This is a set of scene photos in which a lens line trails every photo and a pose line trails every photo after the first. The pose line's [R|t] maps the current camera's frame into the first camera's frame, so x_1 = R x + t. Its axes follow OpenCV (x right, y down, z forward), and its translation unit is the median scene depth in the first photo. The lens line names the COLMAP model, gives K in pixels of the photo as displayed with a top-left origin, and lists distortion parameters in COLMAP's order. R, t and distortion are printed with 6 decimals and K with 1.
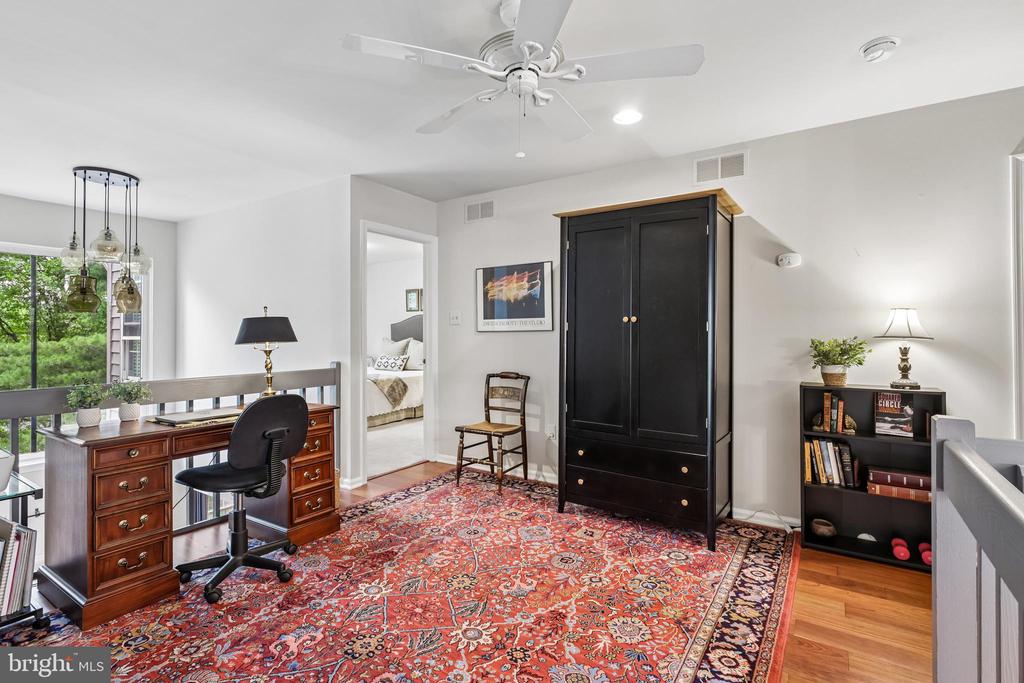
lens RADIAL K [[487.7, 0, 513.5], [0, 487.7, 334.2], [0, 0, 1]] dist [-0.007495, 0.002463]
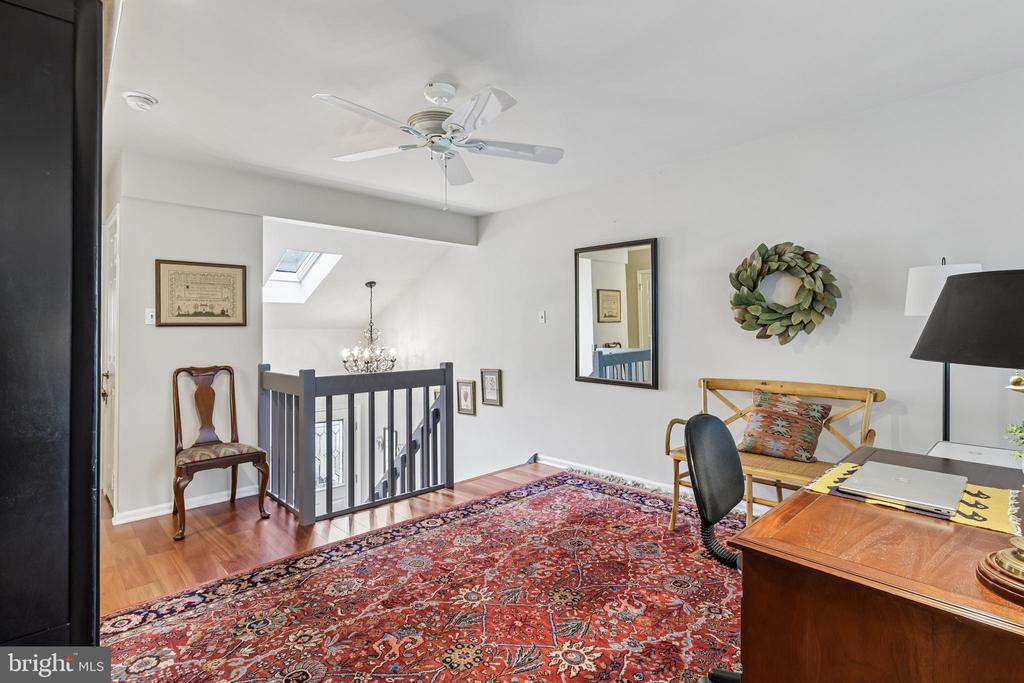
lens RADIAL K [[487.7, 0, 509.3], [0, 487.7, 330.8], [0, 0, 1]] dist [-0.007495, 0.002463]
pose [[-0.974728, 0.008673, 0.223228, -0.363751], [0.008339, 0.999962, -0.002441, -0.005121], [-0.223241, -0.000518, -0.974763, 1.778683]]
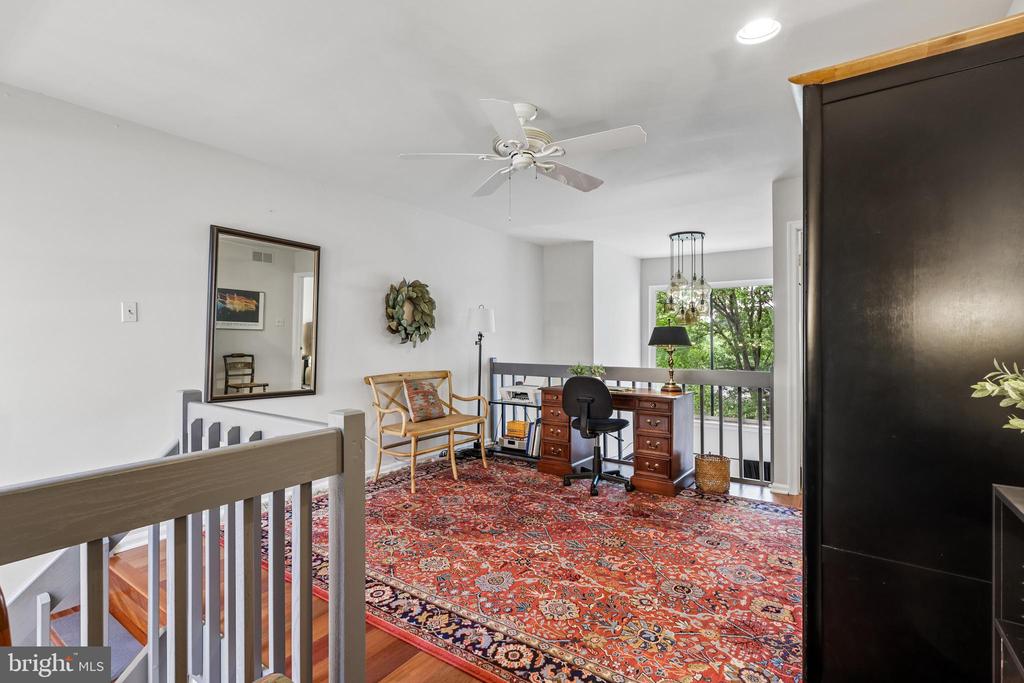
lens RADIAL K [[487.7, 0, 505.2], [0, 487.7, 341.8], [0, 0, 1]] dist [-0.007495, 0.002463]
pose [[-0.037109, 0.007021, -0.999287, 1.148480], [-0.001764, 0.999973, 0.007091, -0.000896], [0.999310, 0.002025, -0.037095, 0.793368]]
